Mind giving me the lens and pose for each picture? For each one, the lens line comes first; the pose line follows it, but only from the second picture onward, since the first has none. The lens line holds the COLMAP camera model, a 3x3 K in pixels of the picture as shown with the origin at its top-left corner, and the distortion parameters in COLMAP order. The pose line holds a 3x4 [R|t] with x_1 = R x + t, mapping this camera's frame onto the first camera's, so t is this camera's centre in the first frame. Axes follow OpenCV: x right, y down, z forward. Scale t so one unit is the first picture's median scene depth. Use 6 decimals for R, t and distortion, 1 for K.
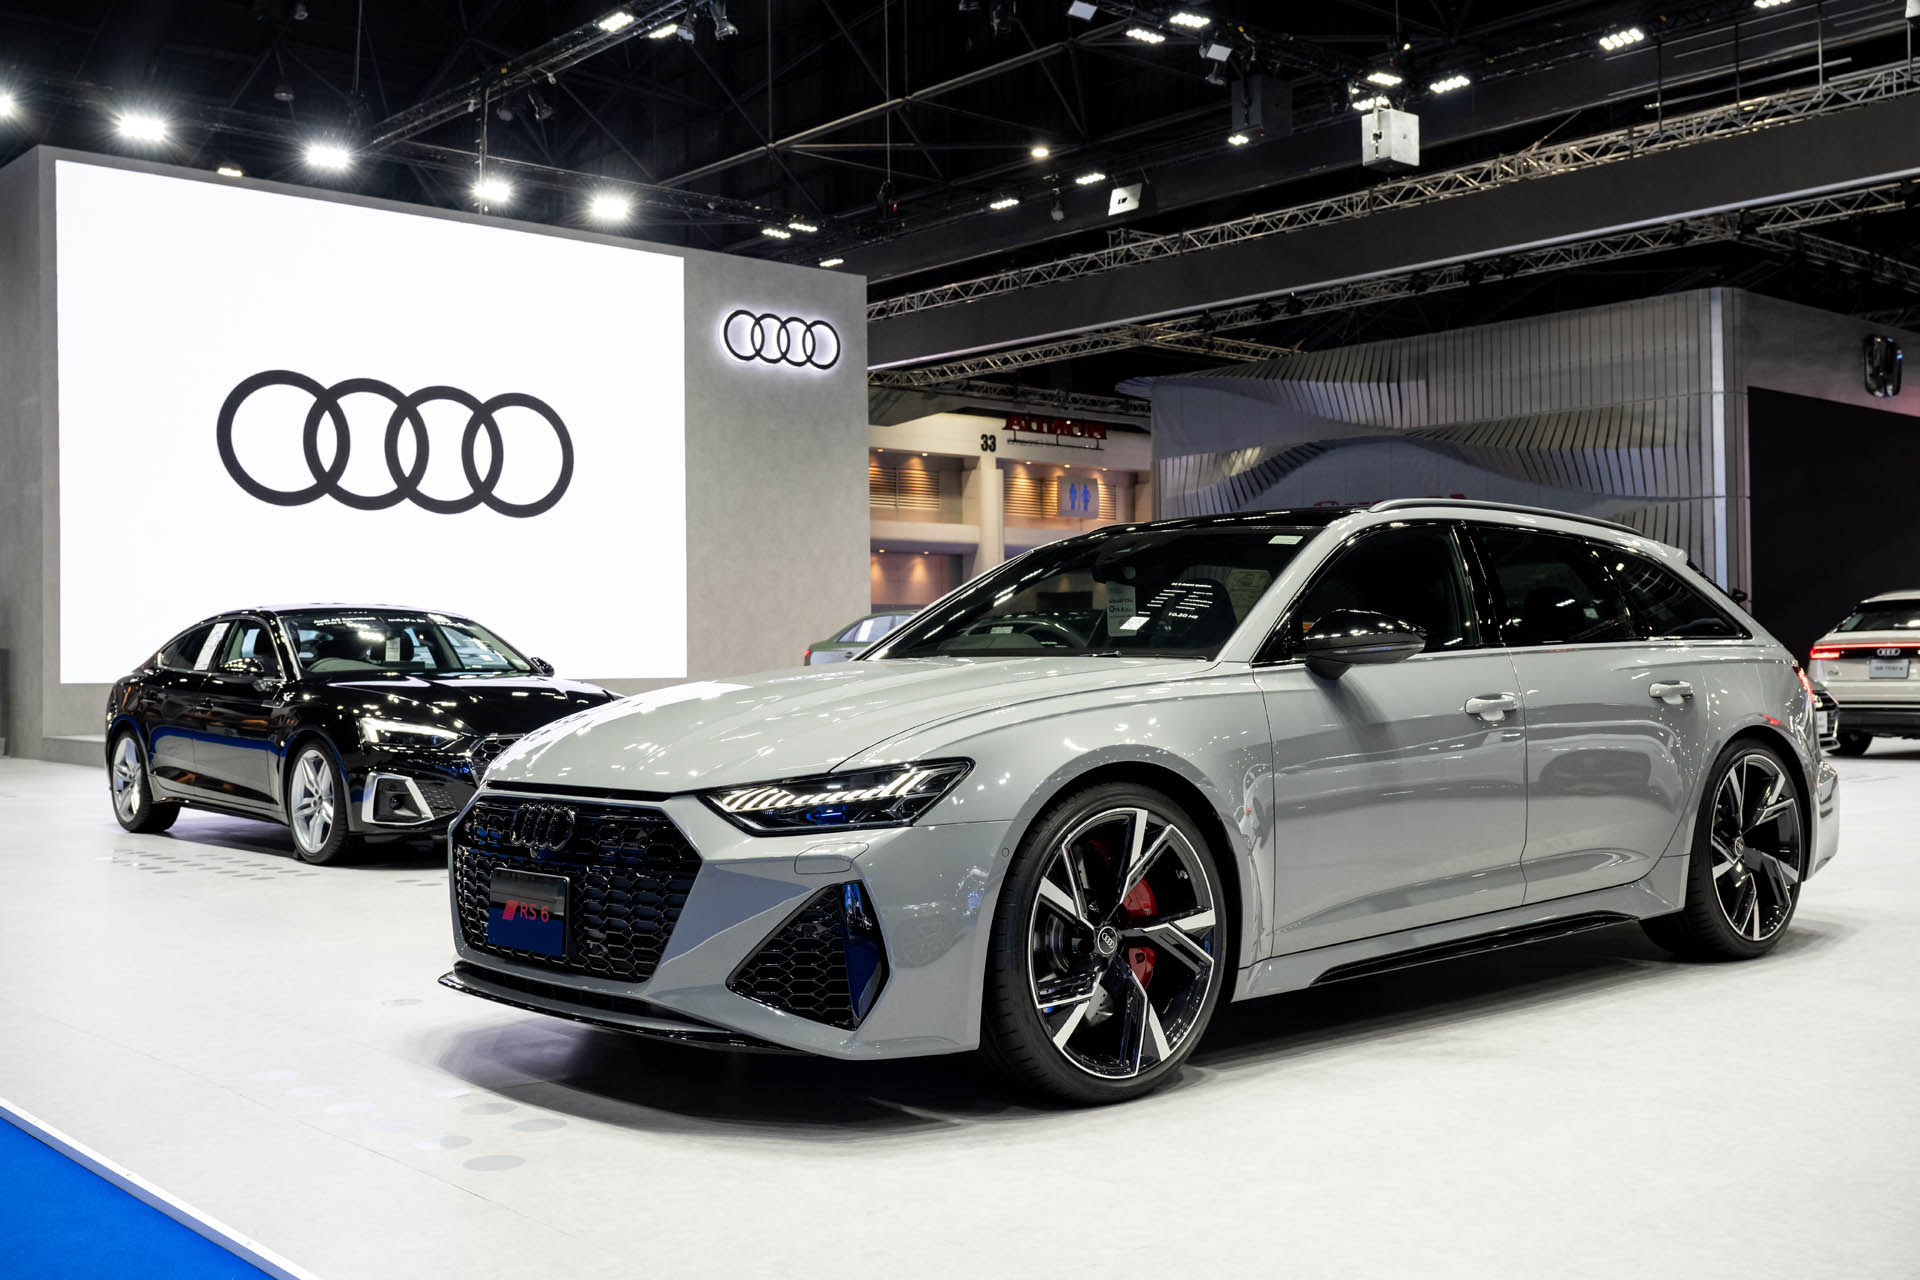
lens RADIAL K [[1964.2, 0, 960.0], [0, 1964.2, 640.0], [0, 0, 1]] dist [-0.005430, 0.006477]
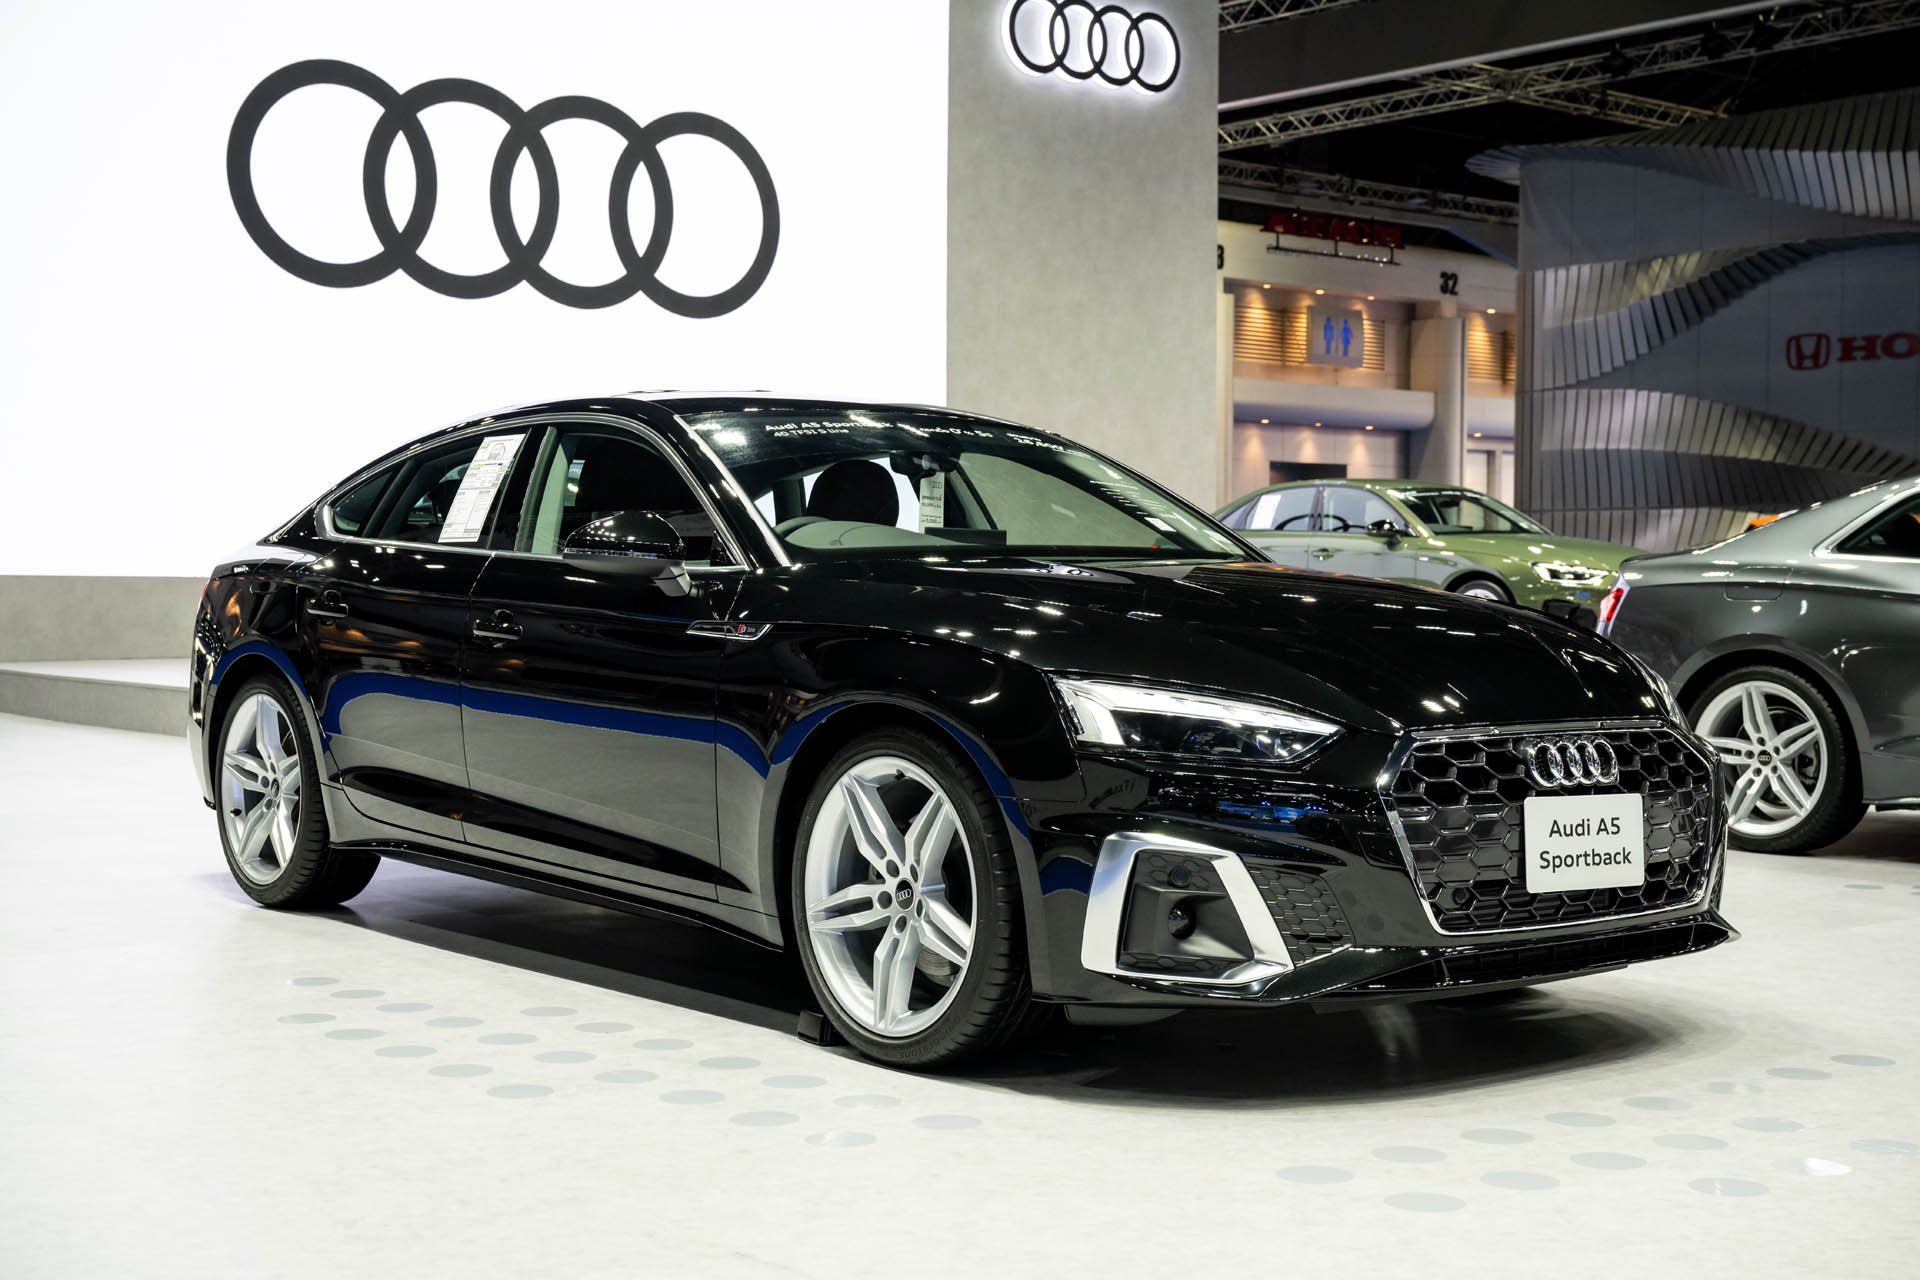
lens RADIAL K [[2651.1, 0, 960.0], [0, 2651.1, 640.0], [0, 0, 1]] dist [-0.004742, 0.004411]
pose [[0.998789, 0.018279, -0.045667, -0.091514], [-0.016544, 0.999137, 0.038097, 0.004563], [0.046324, -0.037295, 0.998230, 0.156797]]
